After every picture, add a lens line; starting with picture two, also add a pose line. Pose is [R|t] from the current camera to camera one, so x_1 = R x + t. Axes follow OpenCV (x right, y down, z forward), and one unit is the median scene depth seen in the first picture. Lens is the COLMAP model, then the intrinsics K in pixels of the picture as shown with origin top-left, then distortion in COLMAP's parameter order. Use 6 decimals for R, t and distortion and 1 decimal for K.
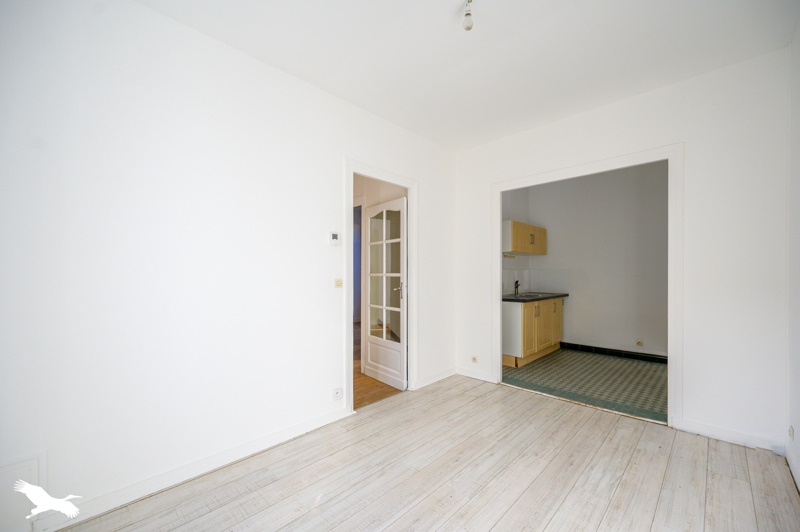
lens RADIAL K [[340.3, 0, 403.5], [0, 340.3, 267.8], [0, 0, 1]] dist [-0.001181, -0.000387]
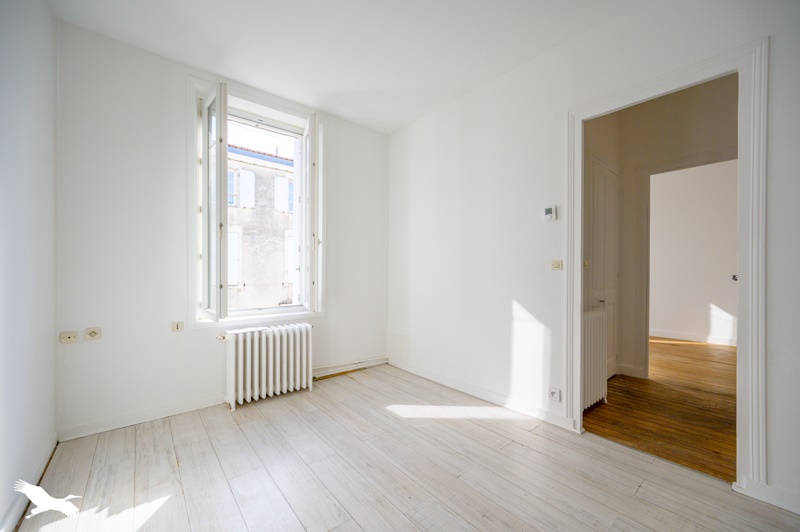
lens RADIAL K [[303.9, 0, 396.4], [0, 303.9, 268.2], [0, 0, 1]] dist [-0.013937, 0.000177]
pose [[-0.120006, 0.000113, -0.992773, 0.417095], [0.013863, 0.999903, -0.001562, 0.034081], [0.992676, -0.013950, -0.119995, 0.481632]]
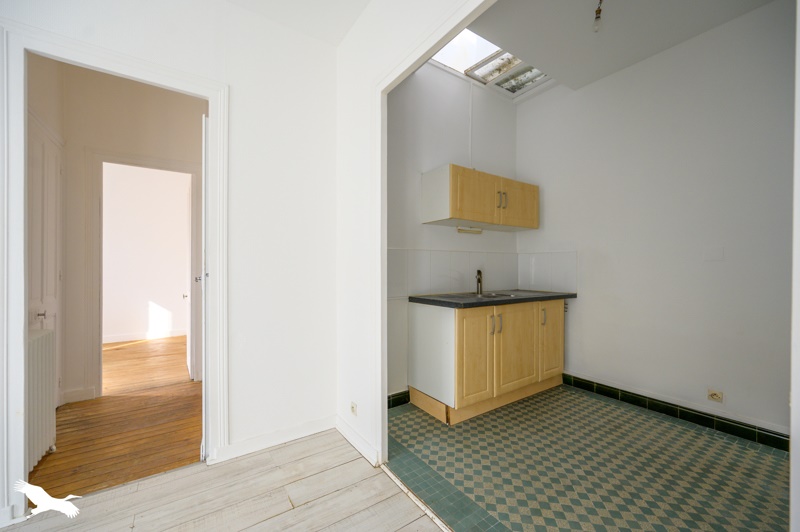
lens RADIAL K [[326.9, 0, 391.2], [0, 326.9, 262.7], [0, 0, 1]] dist [-0.000846, 0.001193]
pose [[0.976290, 0.001550, -0.216461, 0.355347], [-0.001866, 0.999997, -0.001254, 0.029436], [0.216458, 0.001629, 0.976291, 0.455994]]
